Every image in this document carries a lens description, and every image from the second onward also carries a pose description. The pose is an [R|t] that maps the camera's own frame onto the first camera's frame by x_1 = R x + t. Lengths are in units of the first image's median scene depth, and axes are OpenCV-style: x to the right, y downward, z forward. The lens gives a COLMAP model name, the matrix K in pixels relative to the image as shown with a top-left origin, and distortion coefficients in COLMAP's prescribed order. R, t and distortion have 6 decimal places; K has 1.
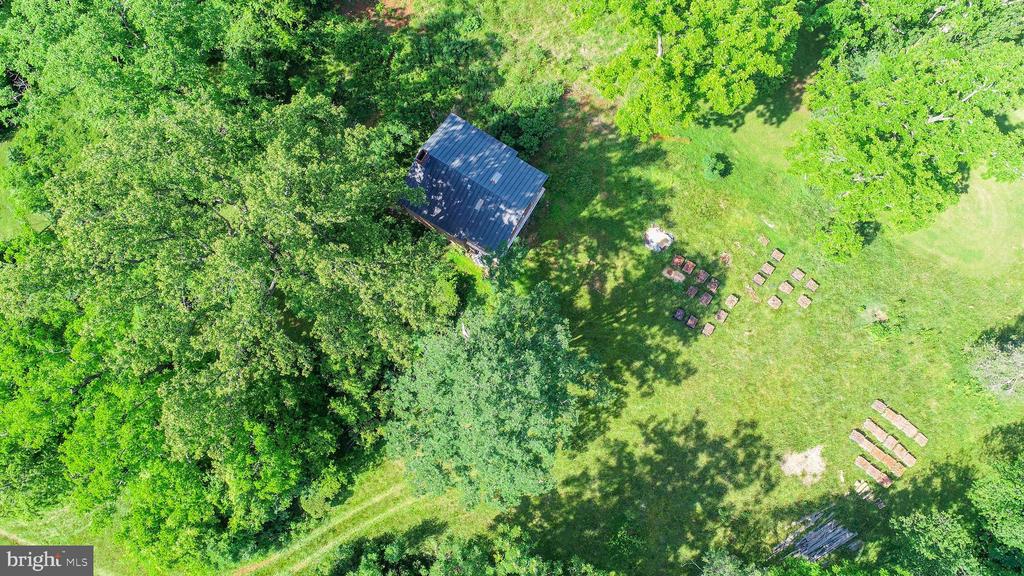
lens RADIAL K [[680.5, 0, 512.2], [0, 680.5, 288.4], [0, 0, 1]] dist [0.005798, 0.004062]
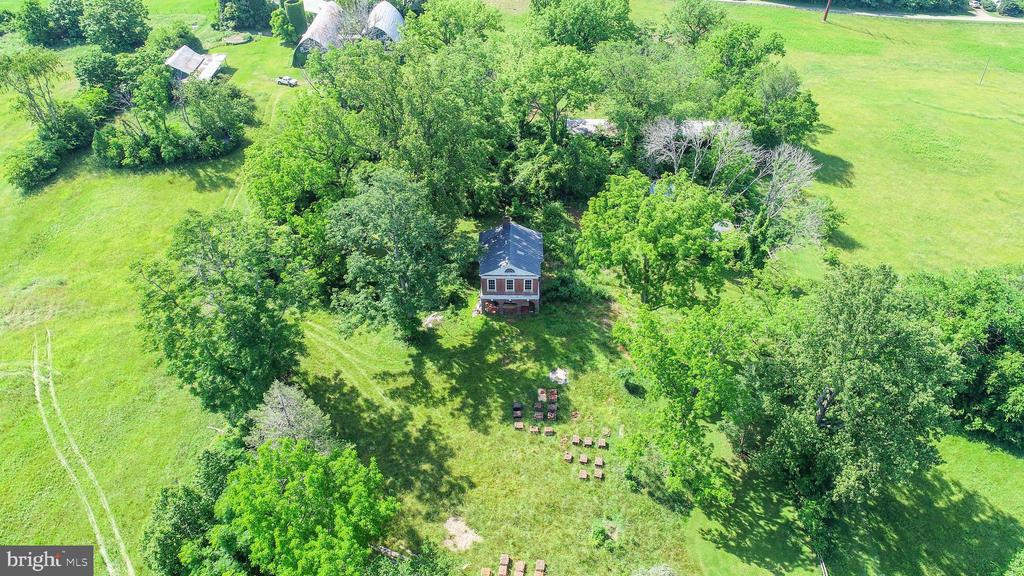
lens RADIAL K [[680.5, 0, 511.7], [0, 680.5, 286.5], [0, 0, 1]] dist [0.005798, 0.004062]
pose [[0.518932, 0.559908, -0.645920, 0.958255], [-0.846684, 0.440644, -0.298259, 0.339510], [0.117623, 0.701667, 0.702729, -0.073783]]
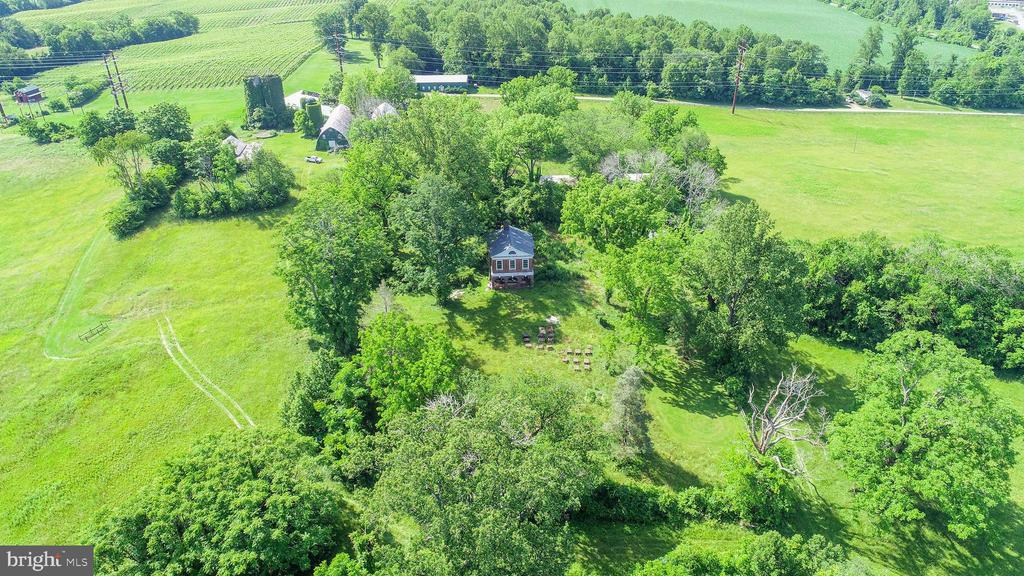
lens RADIAL K [[680.5, 0, 512.8], [0, 680.5, 286.3], [0, 0, 1]] dist [0.005798, 0.004062]
pose [[0.585600, 0.411108, -0.698615, 1.464587], [-0.801825, 0.420254, -0.424810, 0.800088], [0.118953, 0.808935, 0.575738, -0.169994]]
